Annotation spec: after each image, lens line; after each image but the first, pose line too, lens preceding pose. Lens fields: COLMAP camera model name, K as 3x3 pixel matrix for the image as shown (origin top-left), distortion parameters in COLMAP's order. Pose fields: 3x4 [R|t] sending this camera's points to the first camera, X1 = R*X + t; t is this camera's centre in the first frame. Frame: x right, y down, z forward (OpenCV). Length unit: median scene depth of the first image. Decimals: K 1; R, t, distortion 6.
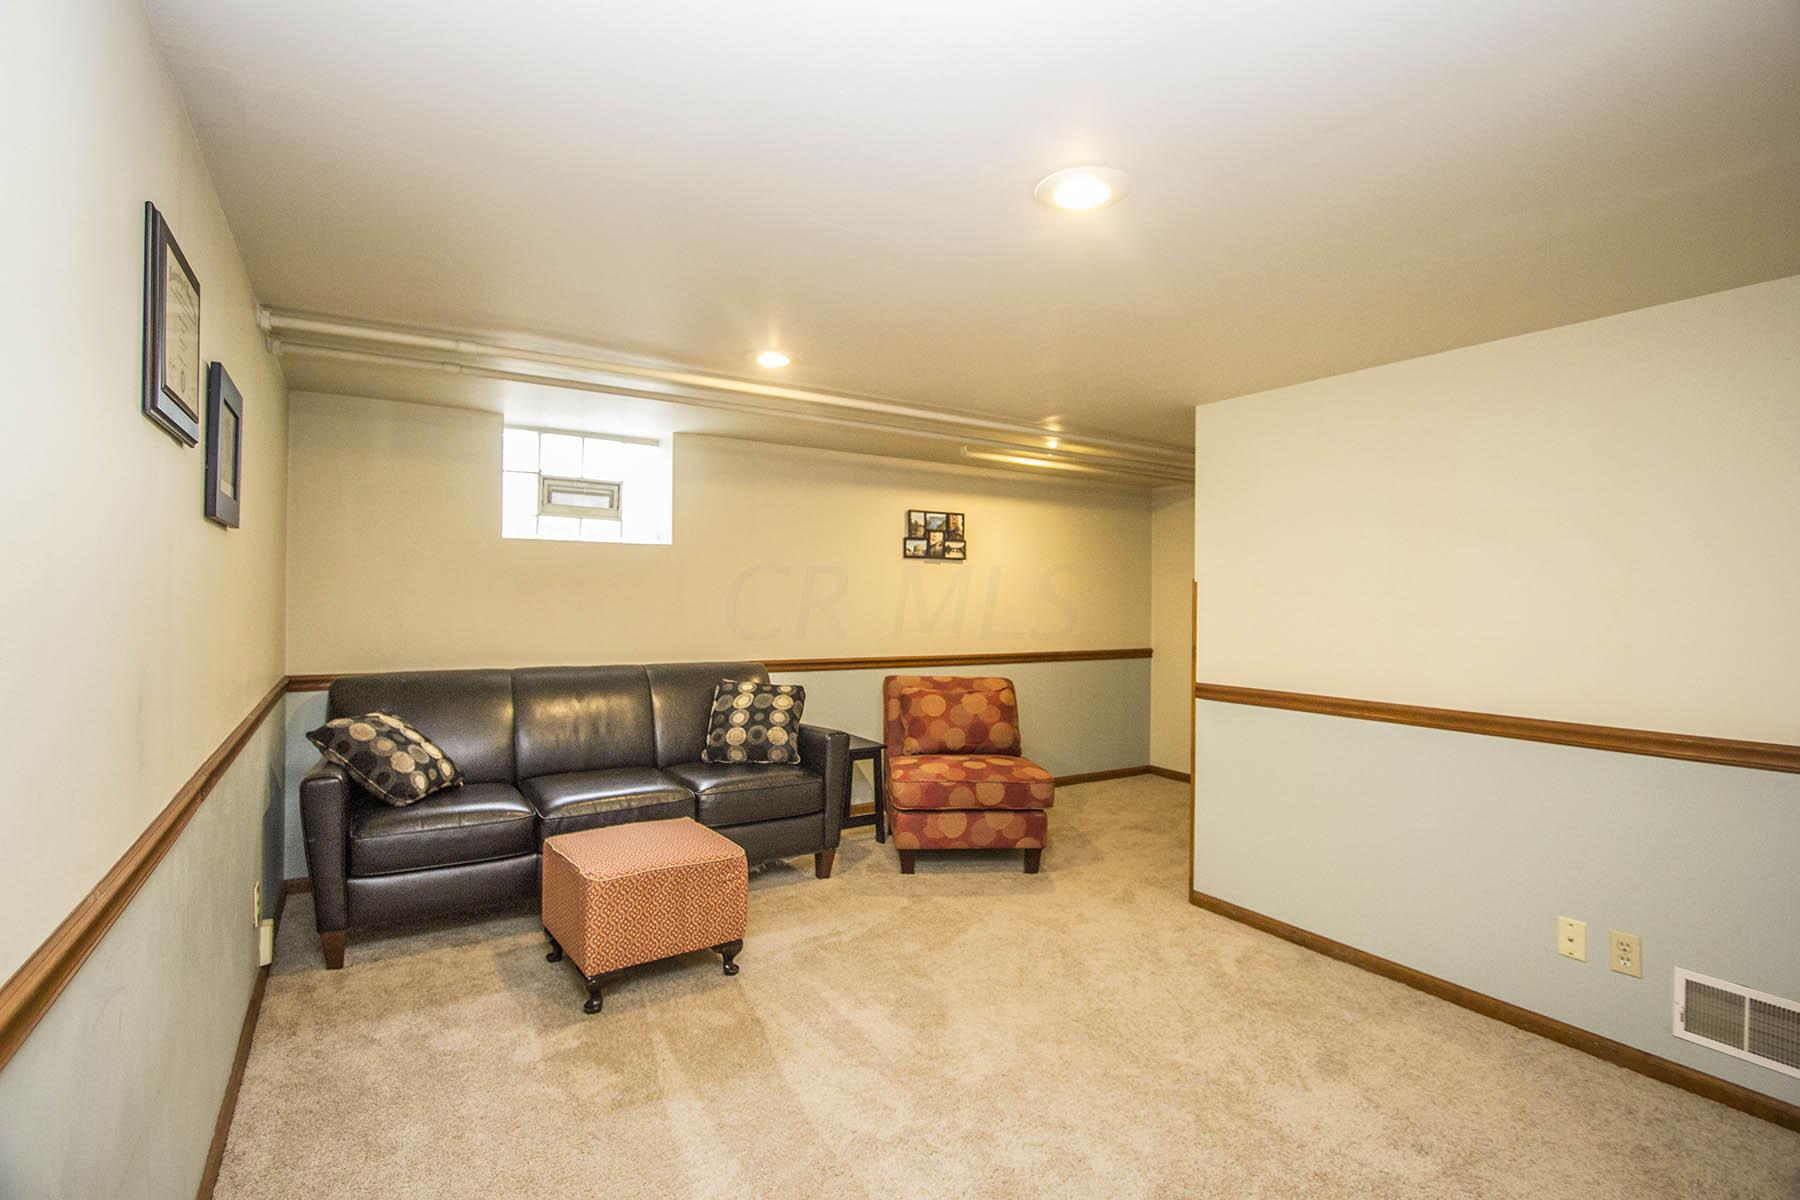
lens RADIAL K [[844.4, 0, 899.1], [0, 844.4, 578.6], [0, 0, 1]] dist [-0.033816, 0.000390]
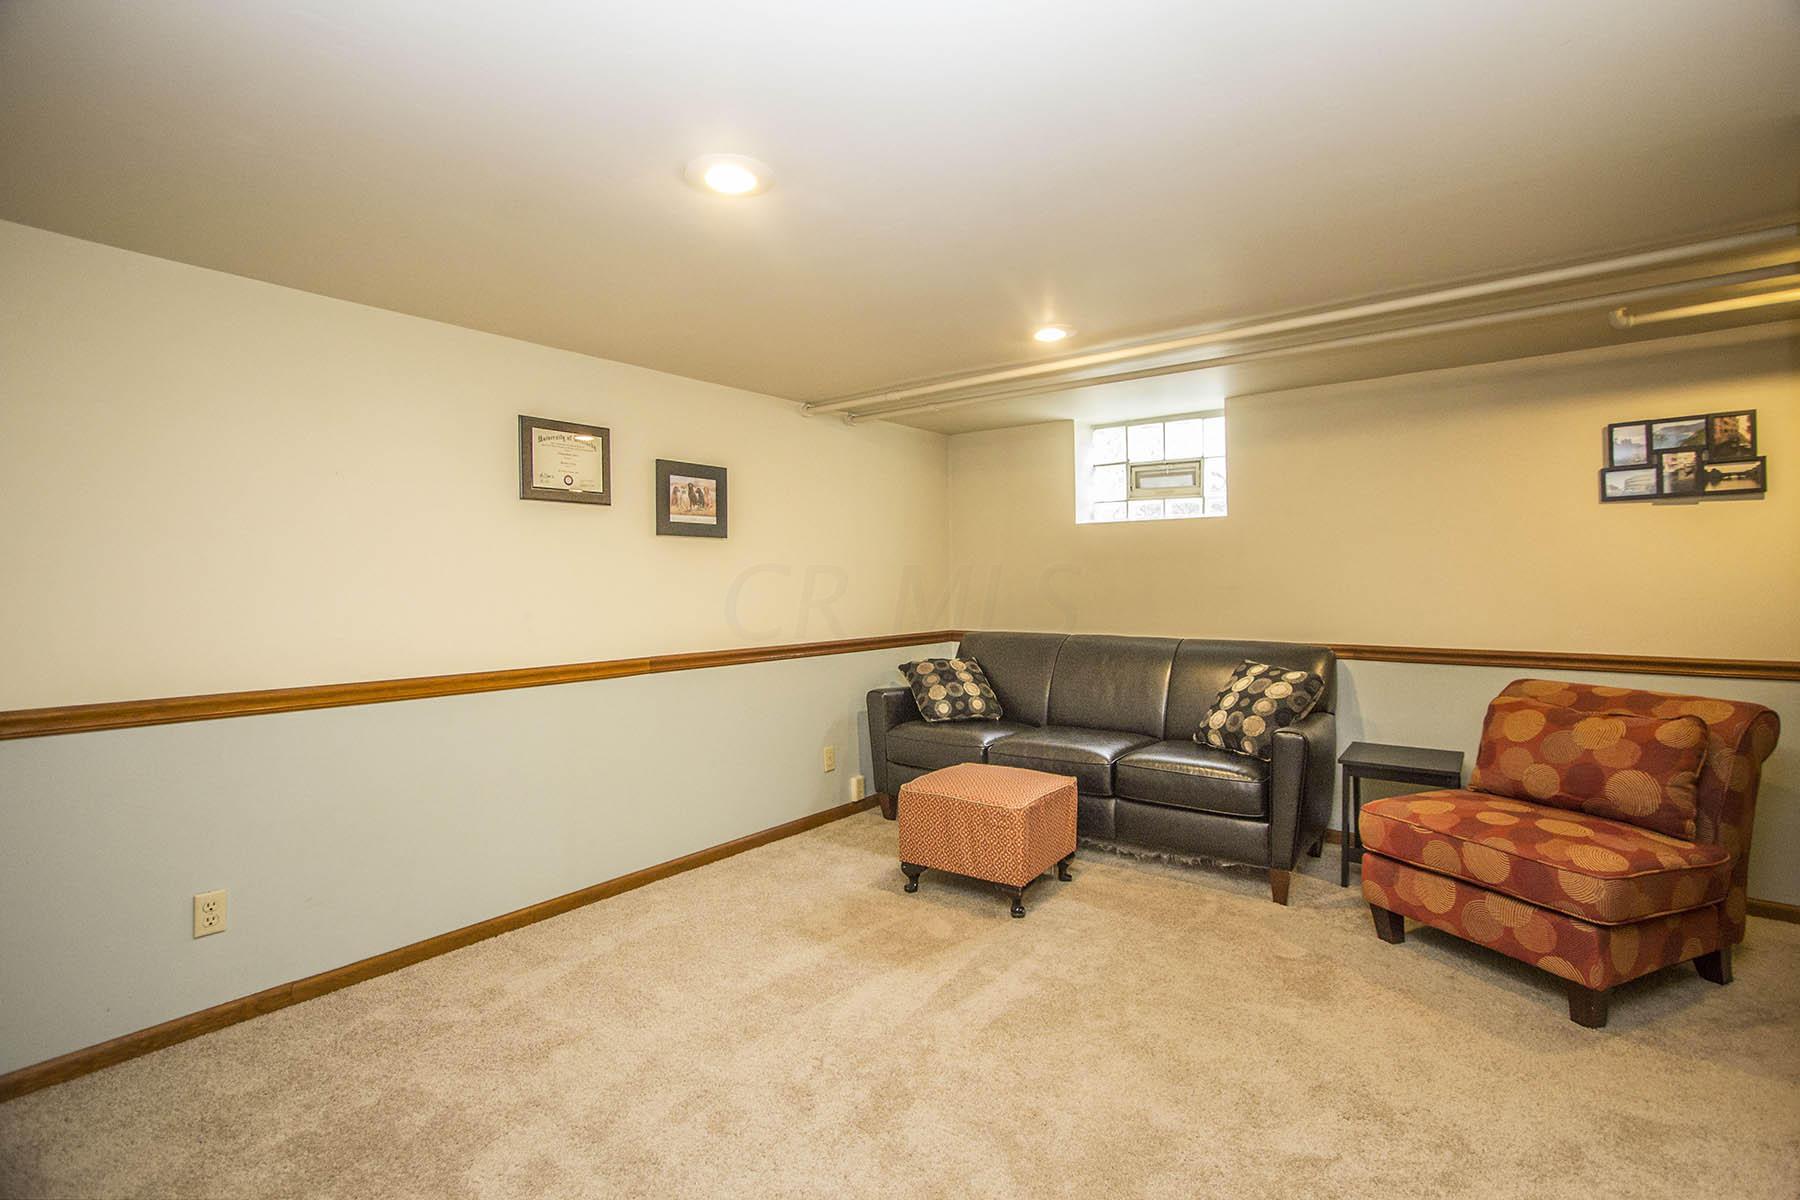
lens RADIAL K [[839.4, 0, 899.1], [0, 839.4, 587.7], [0, 0, 1]] dist [0.002320, 0.000595]
pose [[0.330815, -0.005006, -0.943682, 0.518052], [0.035182, 0.999356, 0.007032, 0.021373], [0.943040, -0.035527, 0.330778, 0.337910]]
